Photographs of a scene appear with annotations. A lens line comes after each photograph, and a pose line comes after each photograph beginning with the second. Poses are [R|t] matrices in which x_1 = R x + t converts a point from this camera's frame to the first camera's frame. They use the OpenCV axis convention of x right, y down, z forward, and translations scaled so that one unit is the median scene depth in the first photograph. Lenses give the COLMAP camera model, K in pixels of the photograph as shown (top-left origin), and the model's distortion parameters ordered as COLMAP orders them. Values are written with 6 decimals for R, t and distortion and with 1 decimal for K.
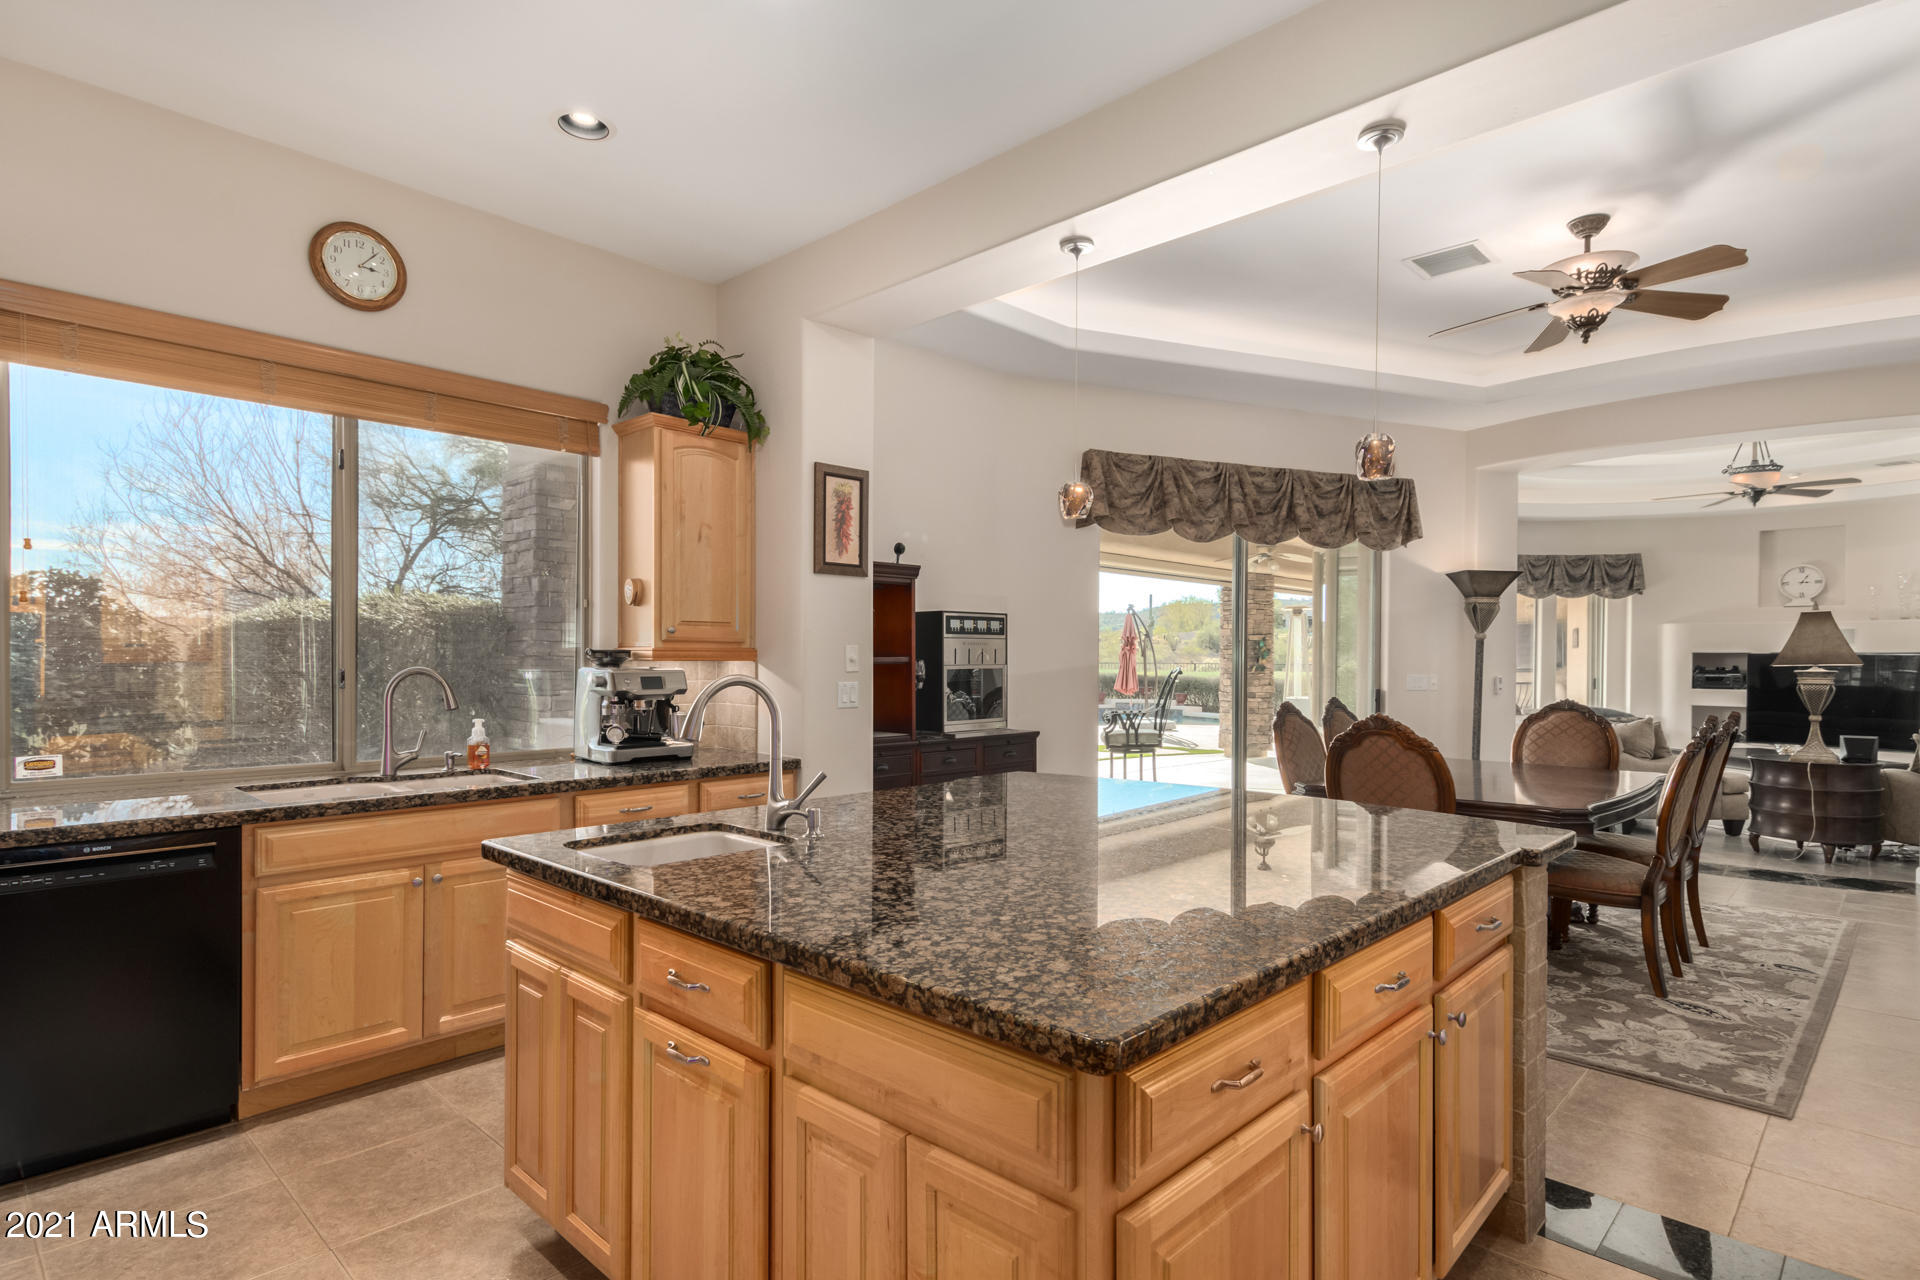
lens RADIAL K [[1005.2, 0, 960.0], [0, 1005.2, 640.0], [0, 0, 1]] dist [-0.000272, -0.000177]
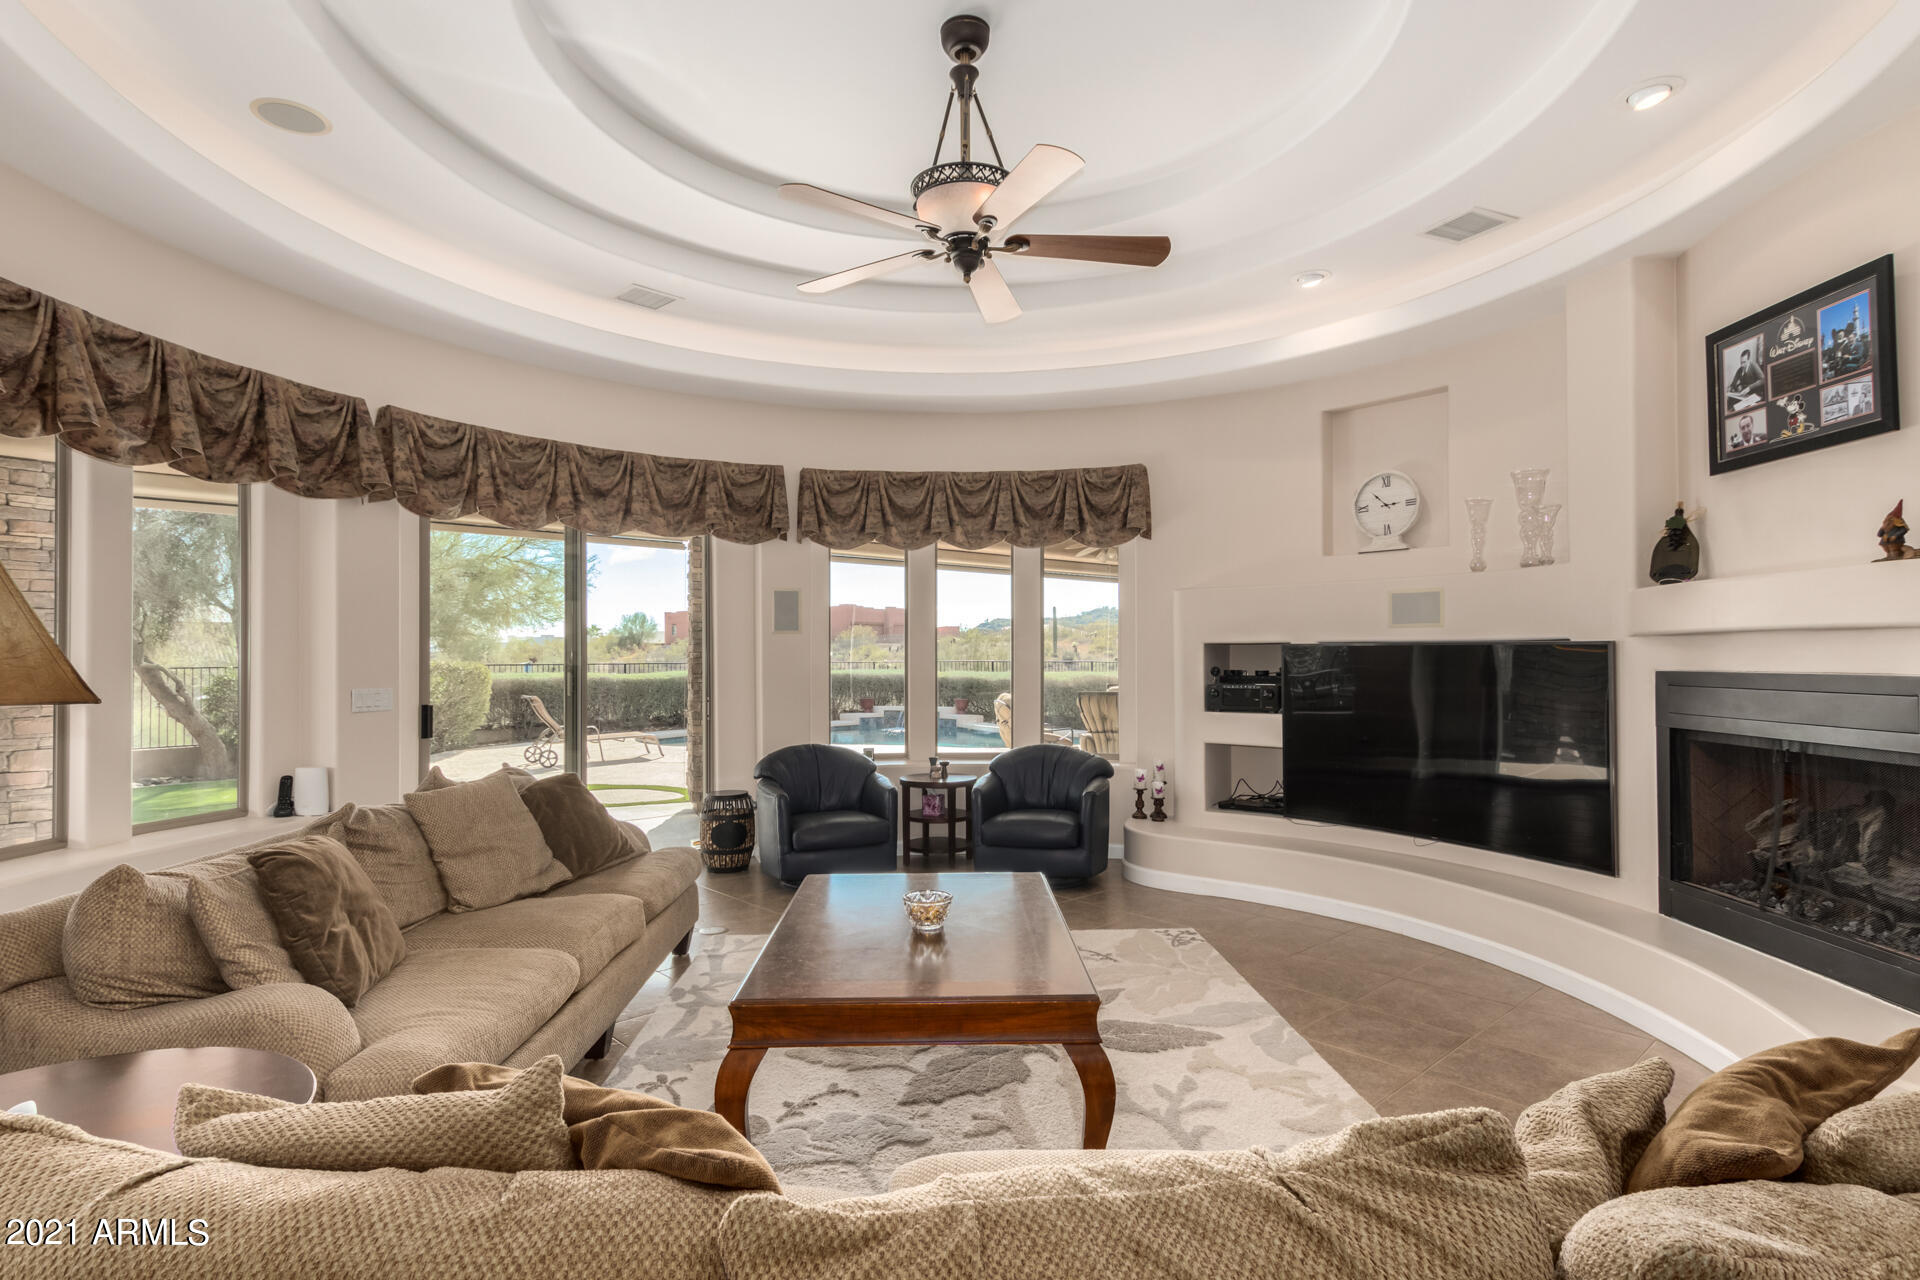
lens RADIAL K [[1005.2, 0, 960.0], [0, 1005.2, 640.0], [0, 0, 1]] dist [-0.000272, -0.000177]
pose [[0.998730, -0.007249, -0.049856, 0.627403], [0.007395, 0.999969, 0.002732, 0.007946], [0.049834, -0.003097, 0.998753, 0.462915]]
